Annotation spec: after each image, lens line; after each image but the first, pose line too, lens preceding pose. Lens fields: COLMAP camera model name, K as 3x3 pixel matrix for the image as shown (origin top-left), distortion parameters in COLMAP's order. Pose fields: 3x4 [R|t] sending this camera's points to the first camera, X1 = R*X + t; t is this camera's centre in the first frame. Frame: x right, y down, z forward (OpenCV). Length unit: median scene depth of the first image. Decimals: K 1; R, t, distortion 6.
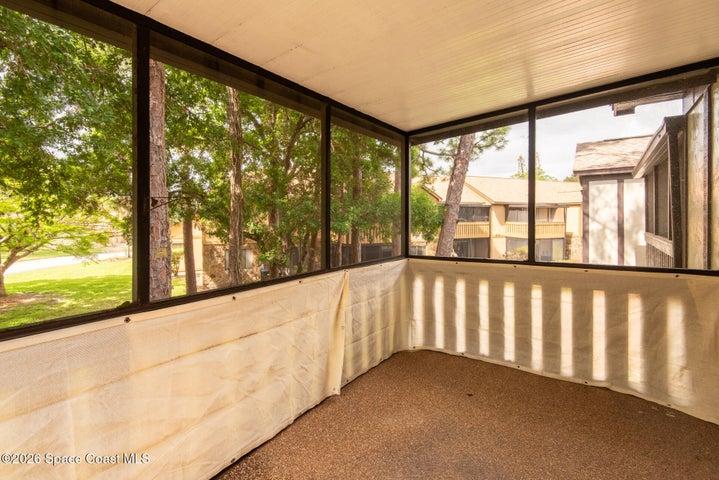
lens RADIAL K [[329.2, 0, 361.5], [0, 329.2, 223.7], [0, 0, 1]] dist [0.023366, -0.000027]
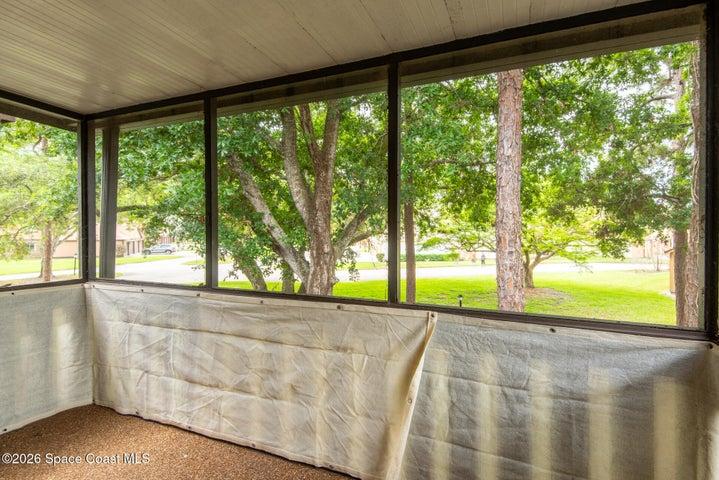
lens RADIAL K [[329.2, 0, 362.0], [0, 329.2, 234.6], [0, 0, 1]] dist [0.023366, -0.000027]
pose [[0.223313, 0.015085, -0.974630, 0.548547], [-0.011789, 0.999849, 0.012774, -0.012910], [0.974676, 0.008638, 0.223457, 0.772520]]
